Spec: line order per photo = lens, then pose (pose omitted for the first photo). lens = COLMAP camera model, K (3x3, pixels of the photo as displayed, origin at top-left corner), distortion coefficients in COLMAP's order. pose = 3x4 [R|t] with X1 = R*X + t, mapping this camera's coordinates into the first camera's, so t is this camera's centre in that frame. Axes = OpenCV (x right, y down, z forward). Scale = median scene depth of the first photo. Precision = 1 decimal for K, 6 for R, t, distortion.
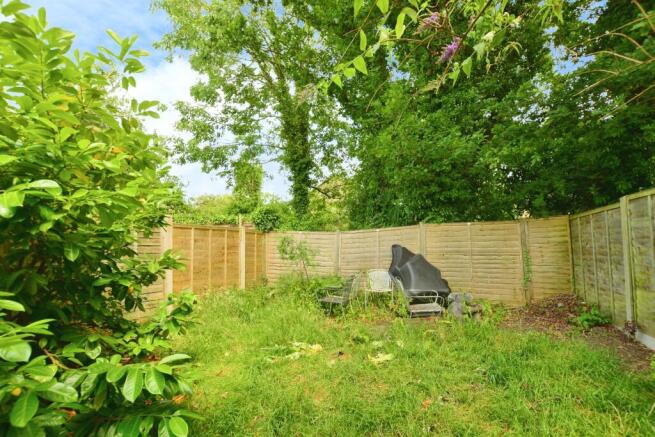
lens RADIAL K [[288.9, 0, 339.3], [0, 288.9, 245.5], [0, 0, 1]] dist [-0.004423, -0.000139]
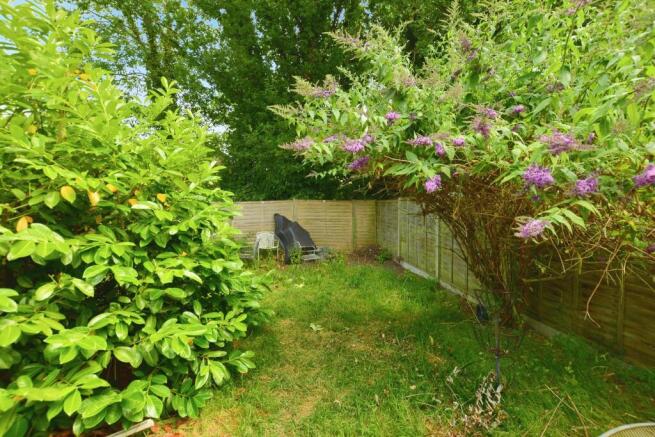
lens RADIAL K [[288.9, 0, 326.9], [0, 288.9, 217.5], [0, 0, 1]] dist [-0.004423, -0.000139]
pose [[0.849478, -0.000037, 0.527625, -0.384564], [-0.037207, 0.997506, 0.059974, -0.089447], [-0.526311, -0.070578, 0.847358, -0.346450]]
